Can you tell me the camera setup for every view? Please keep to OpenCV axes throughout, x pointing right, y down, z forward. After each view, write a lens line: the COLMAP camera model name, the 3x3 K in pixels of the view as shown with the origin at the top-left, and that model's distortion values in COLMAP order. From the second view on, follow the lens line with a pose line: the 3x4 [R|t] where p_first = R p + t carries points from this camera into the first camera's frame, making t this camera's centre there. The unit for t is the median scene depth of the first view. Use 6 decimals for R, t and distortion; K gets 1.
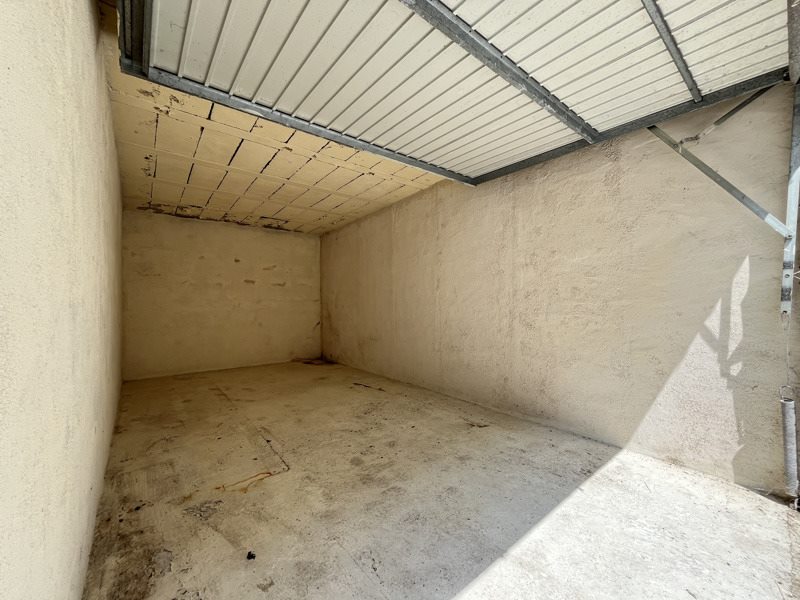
lens RADIAL K [[324.1, 0, 400.7], [0, 324.1, 297.8], [0, 0, 1]] dist [-0.001807, -0.000635]
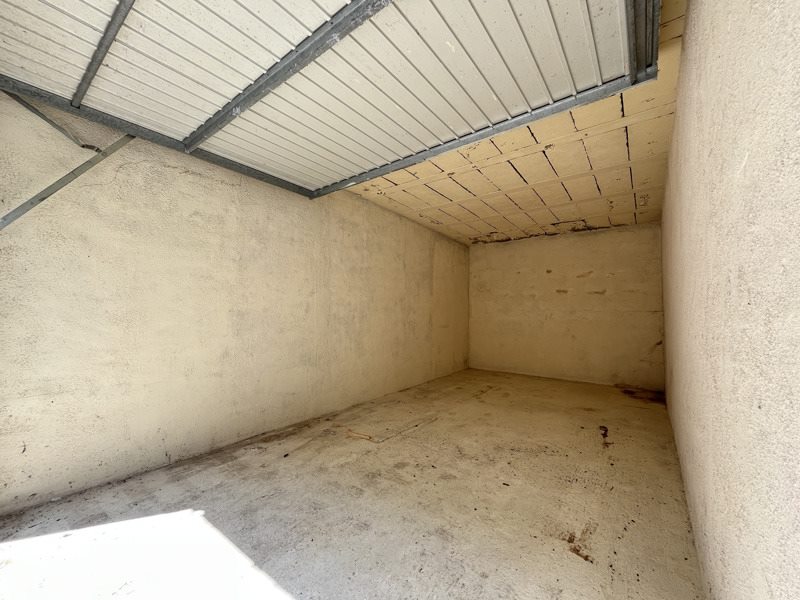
lens RADIAL K [[324.1, 0, 397.9], [0, 324.1, 296.3], [0, 0, 1]] dist [-0.001807, -0.000635]
pose [[0.227658, -0.038326, -0.972987, 0.705049], [0.001090, 0.999235, -0.039105, 0.004351], [0.973740, 0.007842, 0.227526, 0.593353]]
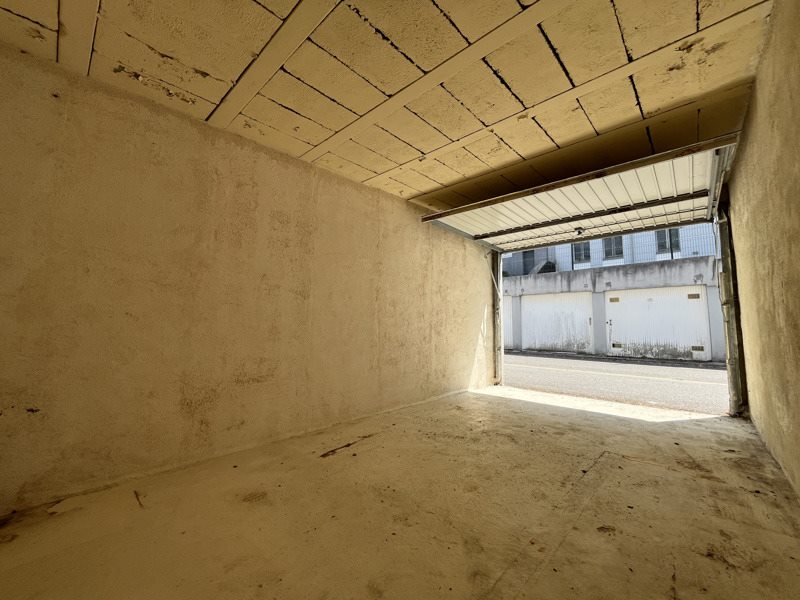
lens RADIAL K [[324.1, 0, 394.3], [0, 324.1, 297.9], [0, 0, 1]] dist [-0.001807, -0.000635]
pose [[-0.138069, 0.097344, 0.985627, -1.096088], [-0.013964, 0.994868, -0.100213, 0.079903], [-0.990324, -0.027600, -0.136001, 1.464005]]
